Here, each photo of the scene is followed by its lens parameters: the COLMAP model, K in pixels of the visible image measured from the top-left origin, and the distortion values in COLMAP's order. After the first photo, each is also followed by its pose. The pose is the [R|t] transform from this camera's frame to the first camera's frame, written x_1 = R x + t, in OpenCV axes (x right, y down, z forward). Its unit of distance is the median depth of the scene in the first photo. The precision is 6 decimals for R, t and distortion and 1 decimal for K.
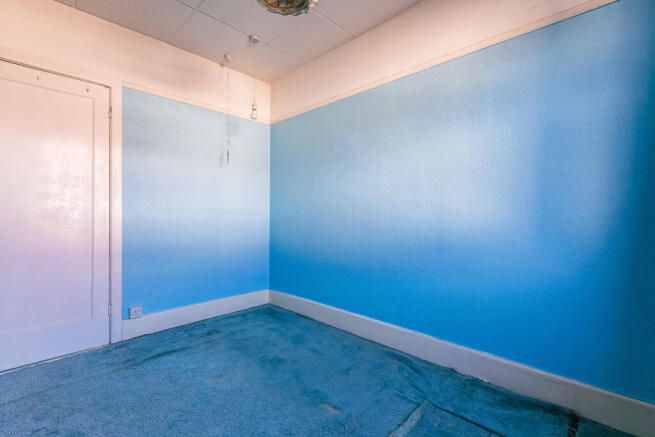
lens RADIAL K [[293.0, 0, 326.5], [0, 293.0, 217.9], [0, 0, 1]] dist [0.003283, -0.000134]
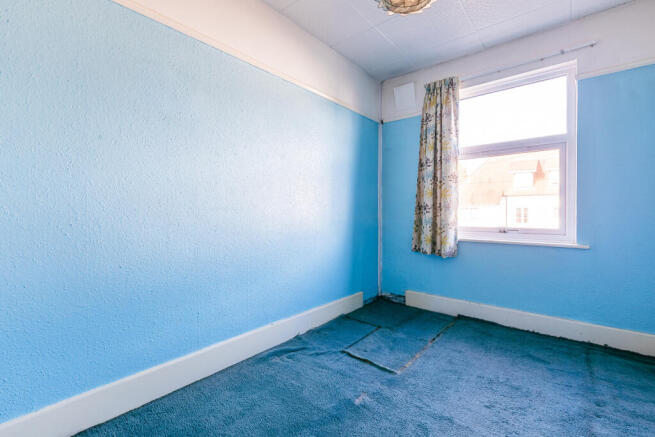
lens RADIAL K [[293.0, 0, 326.8], [0, 293.0, 216.7], [0, 0, 1]] dist [0.003283, -0.000134]
pose [[-0.064305, -0.011618, 0.997863, -0.754729], [0.000361, 0.999932, 0.011665, 0.000990], [-0.997930, 0.001110, -0.064296, 0.900045]]
